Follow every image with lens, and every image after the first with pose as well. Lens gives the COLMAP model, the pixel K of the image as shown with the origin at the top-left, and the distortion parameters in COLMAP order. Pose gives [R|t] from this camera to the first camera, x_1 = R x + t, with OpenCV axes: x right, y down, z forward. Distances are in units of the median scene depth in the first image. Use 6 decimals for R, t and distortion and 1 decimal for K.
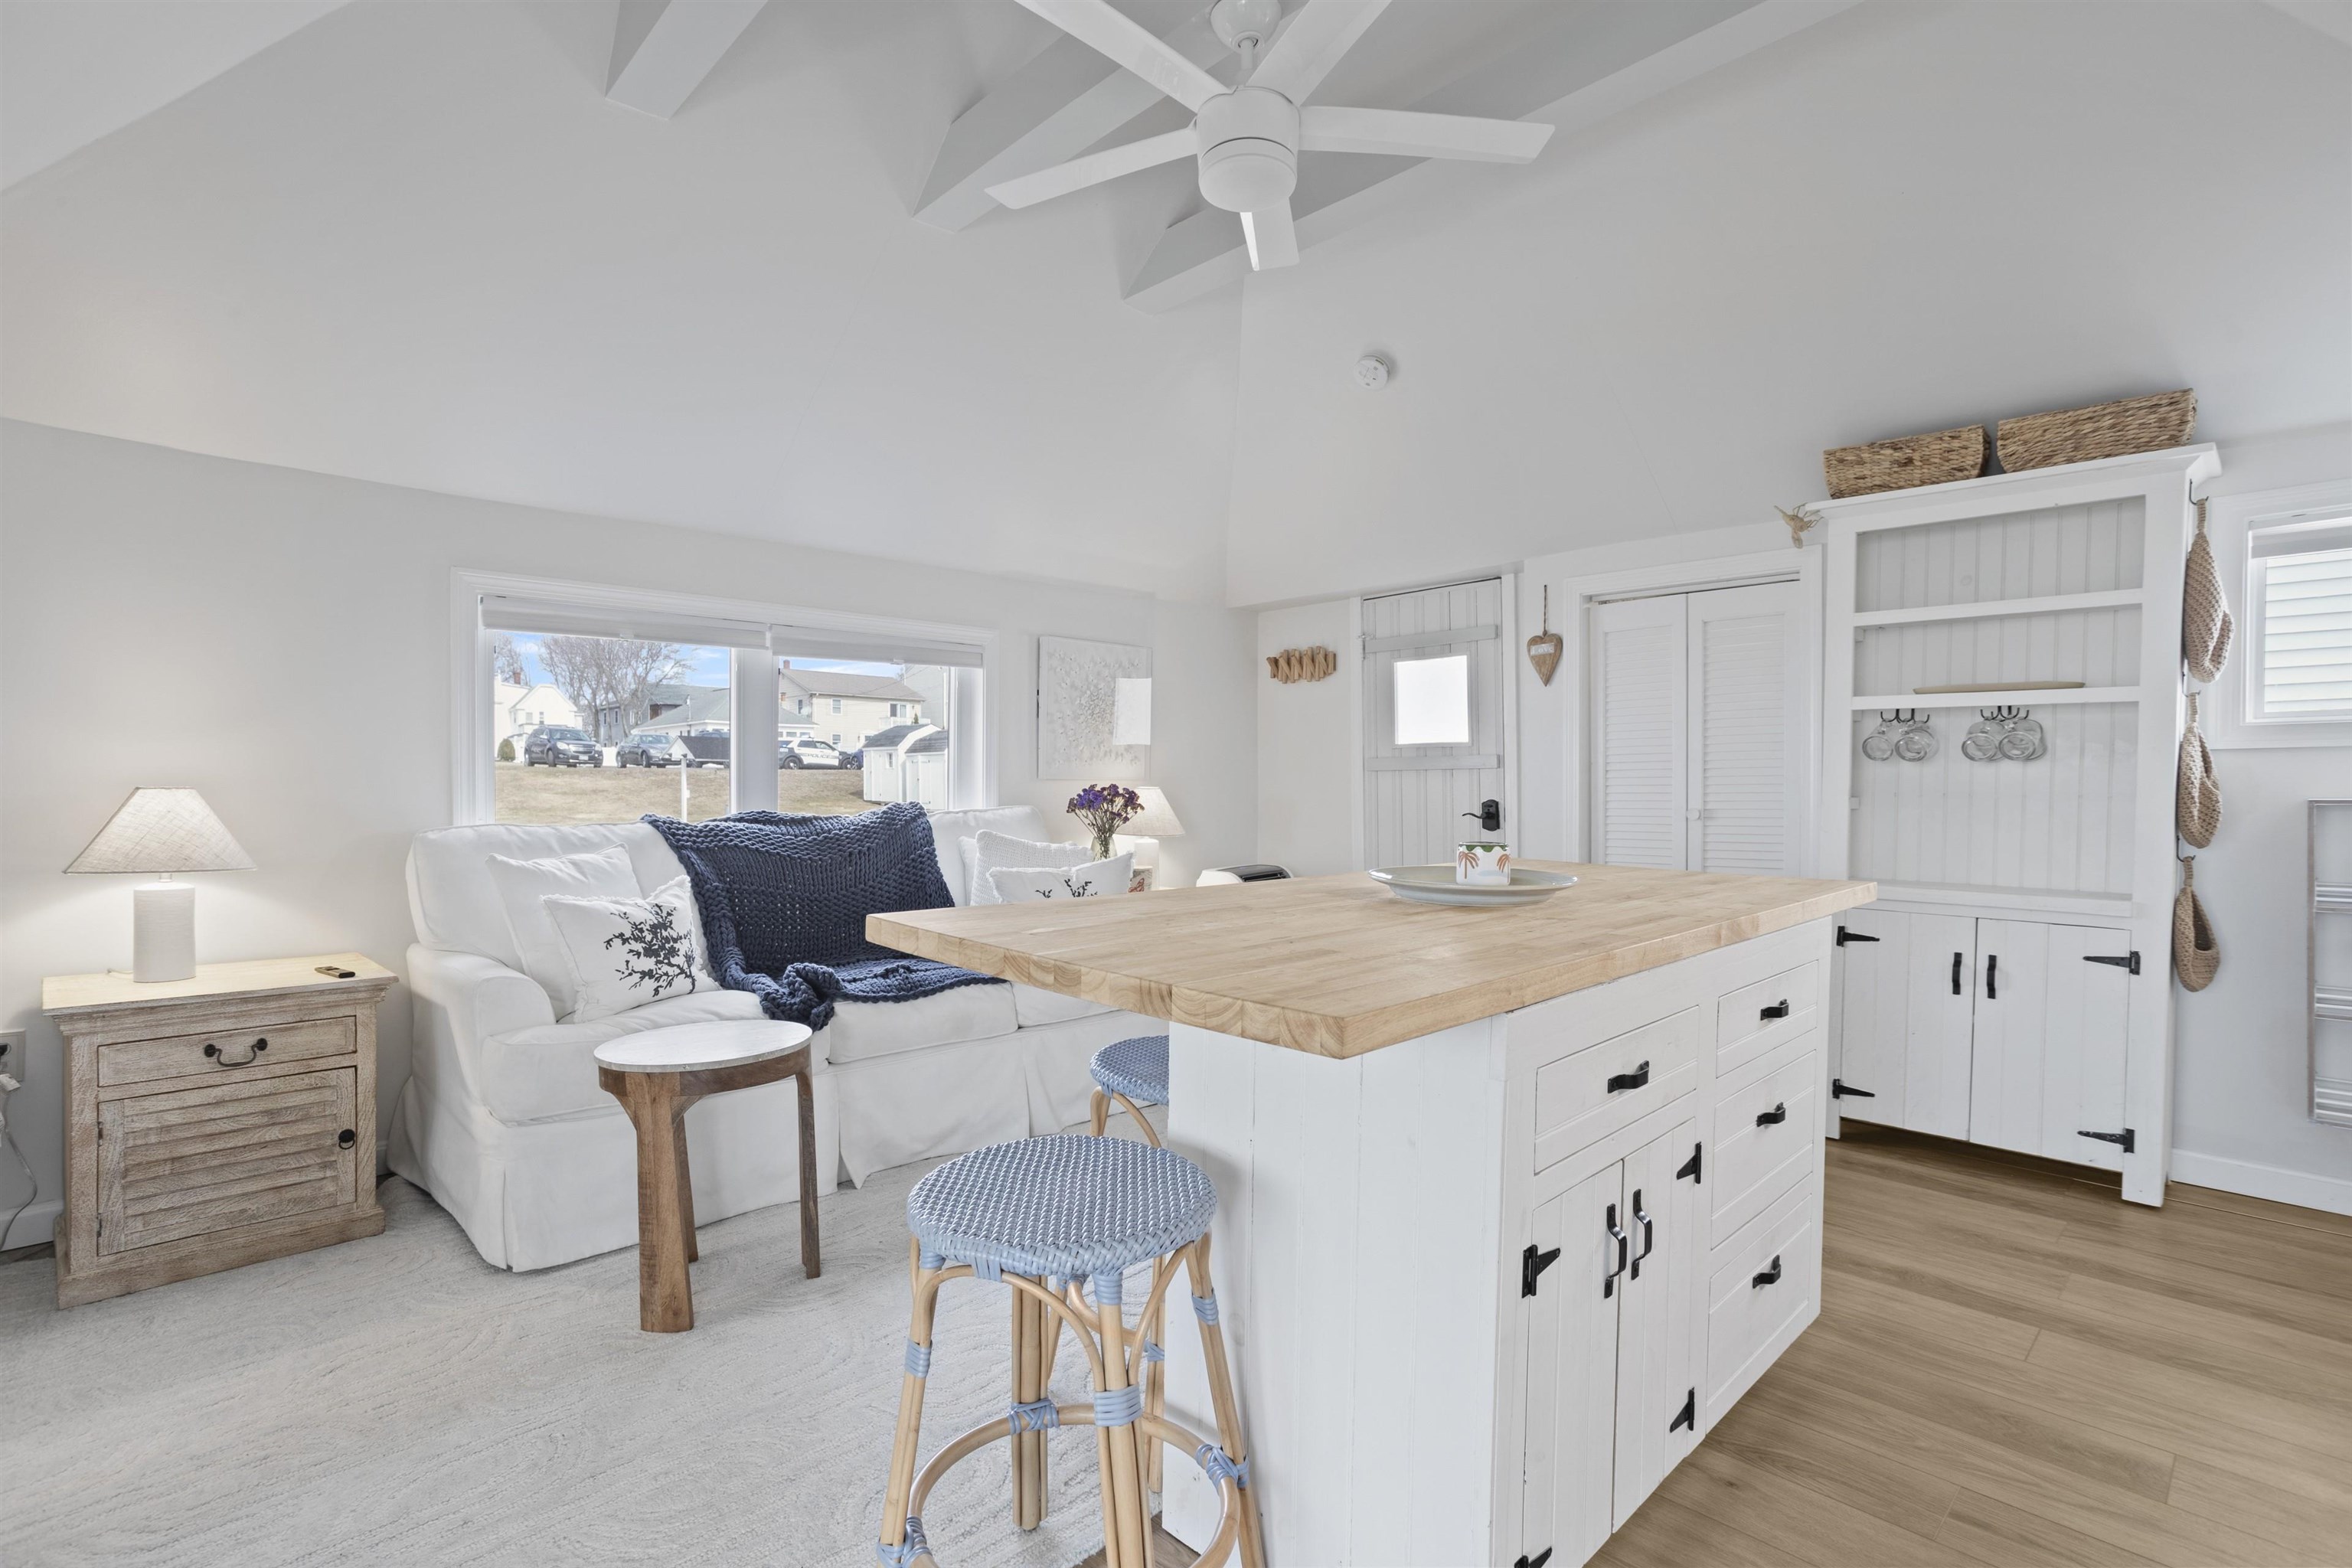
lens RADIAL K [[1142.8, 0, 1168.3], [0, 1142.8, 798.0], [0, 0, 1]] dist [0.002290, 0.000719]
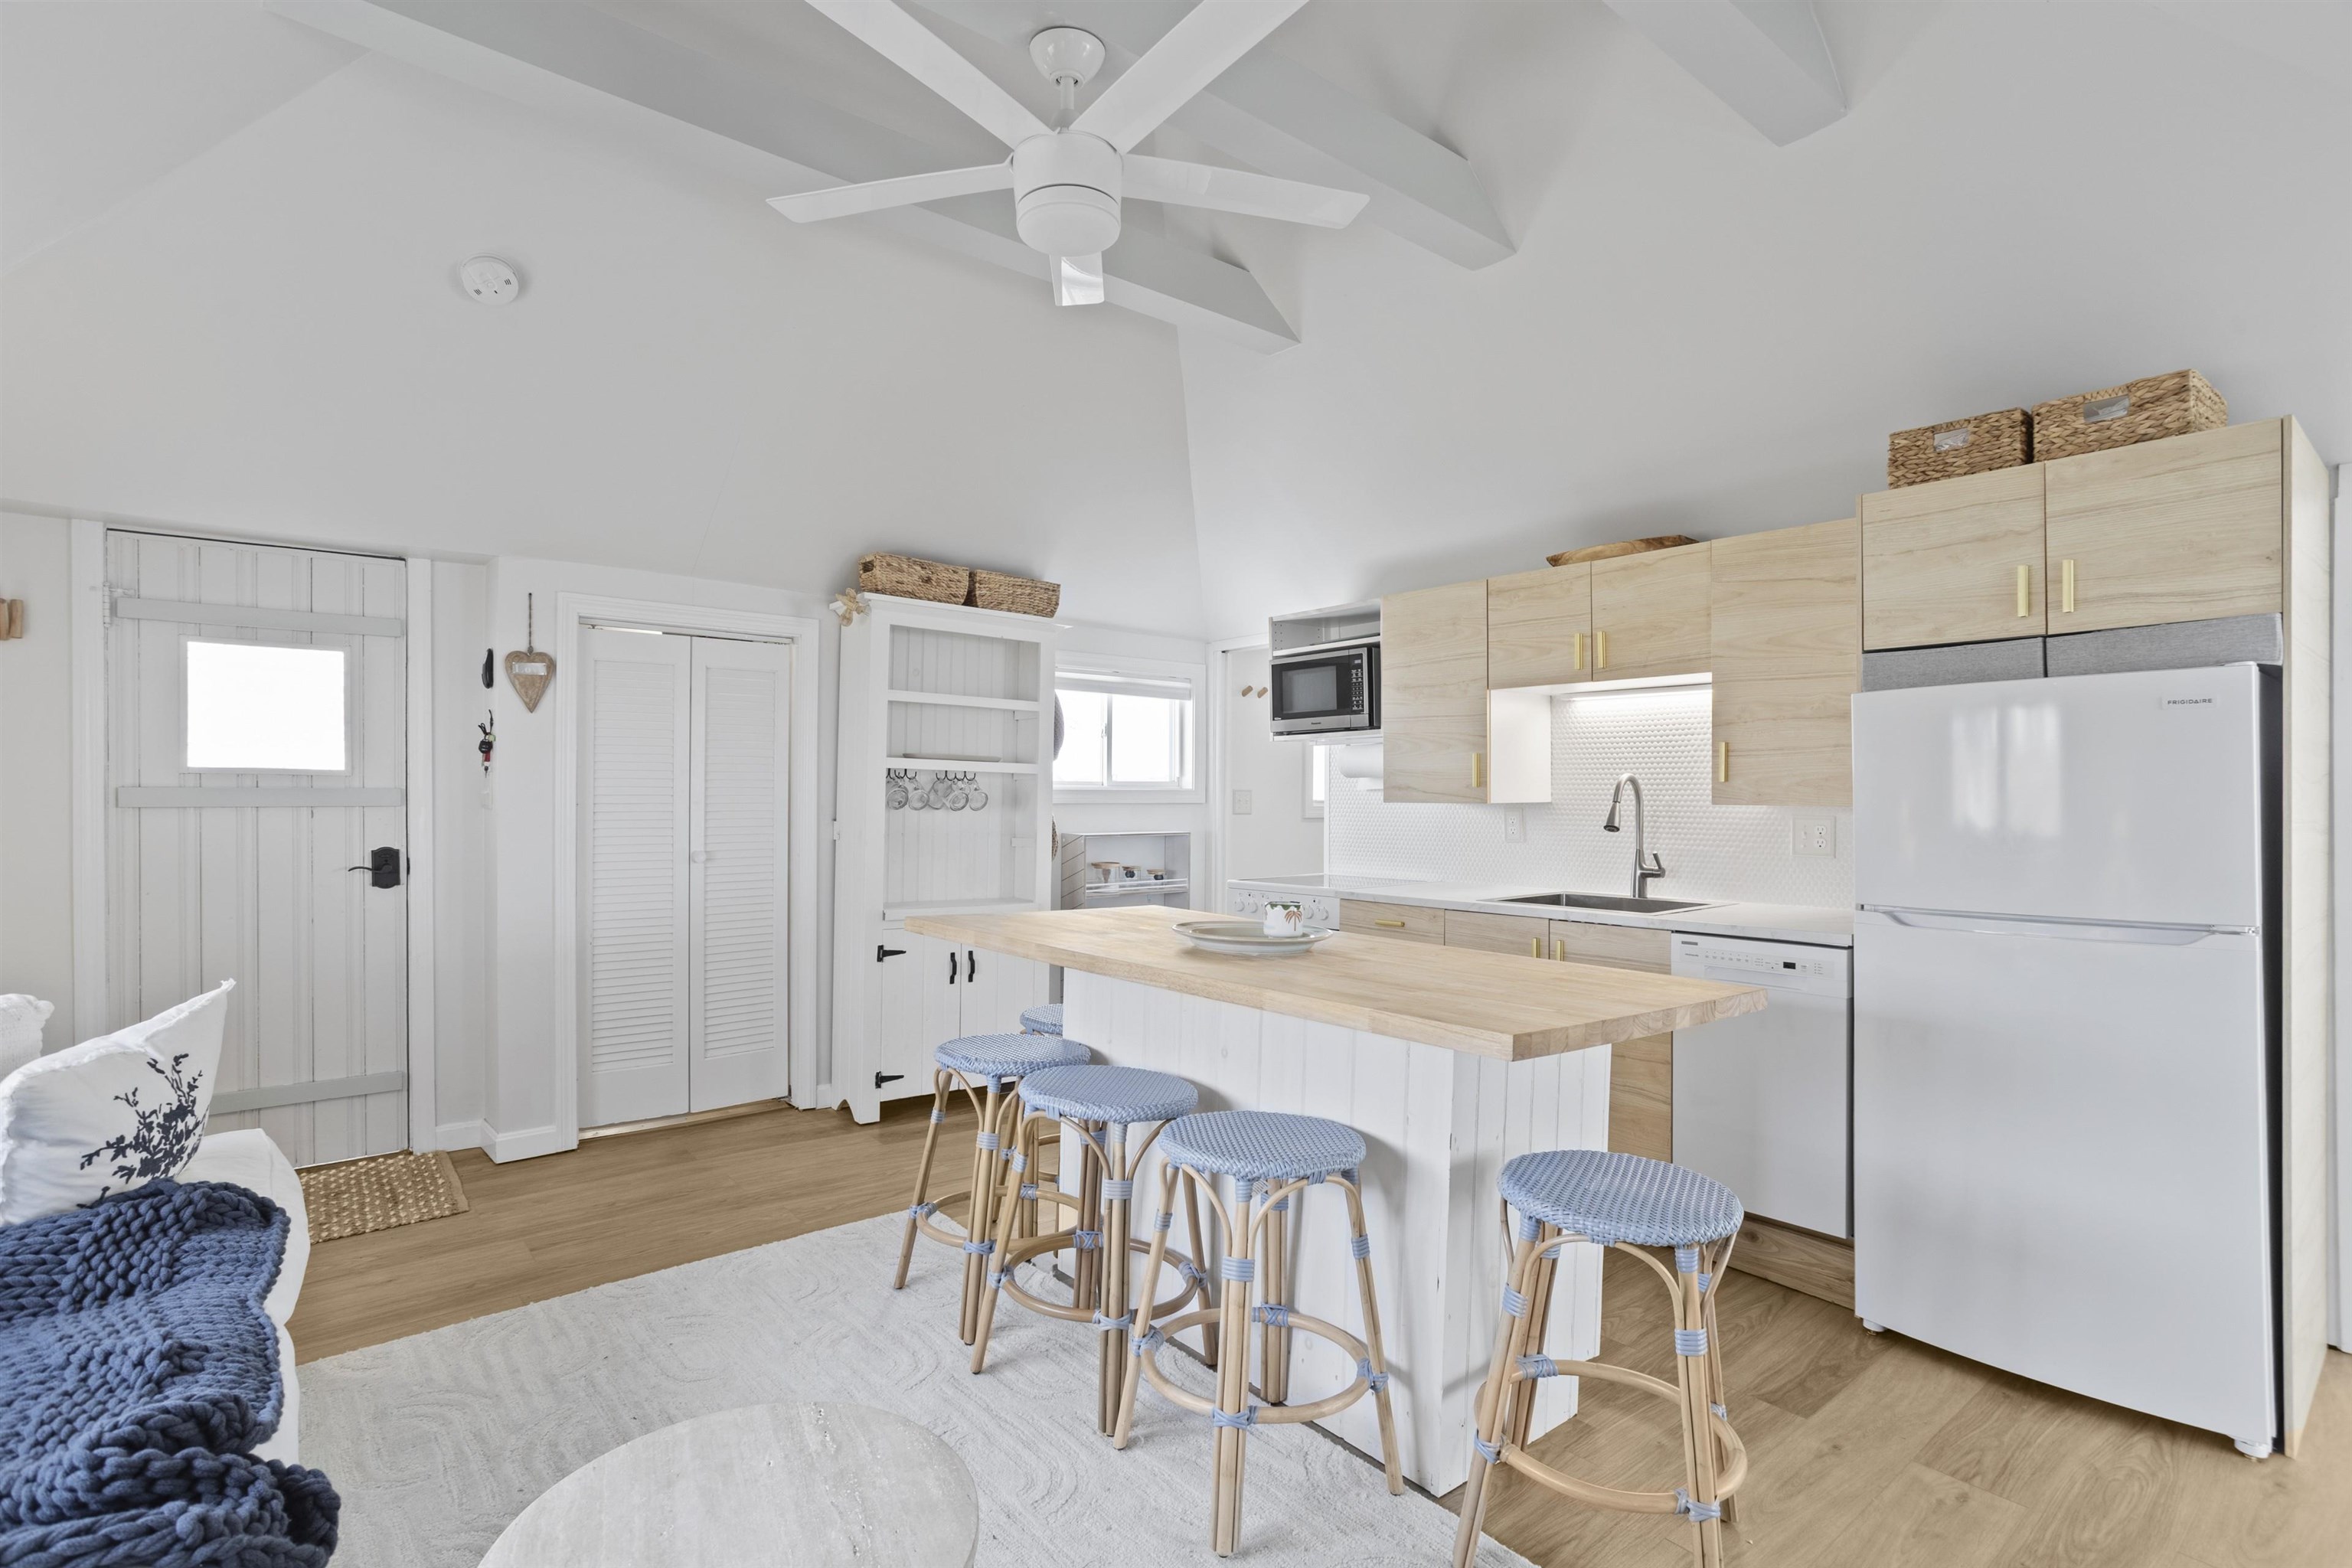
lens RADIAL K [[1142.8, 0, 1168.3], [0, 1142.8, 798.0], [0, 0, 1]] dist [0.002290, 0.000719]
pose [[0.121191, 0.003453, 0.992623, -0.492468], [-0.000691, 0.999994, -0.003394, -0.034445], [-0.992629, -0.000274, 0.121192, 0.464070]]
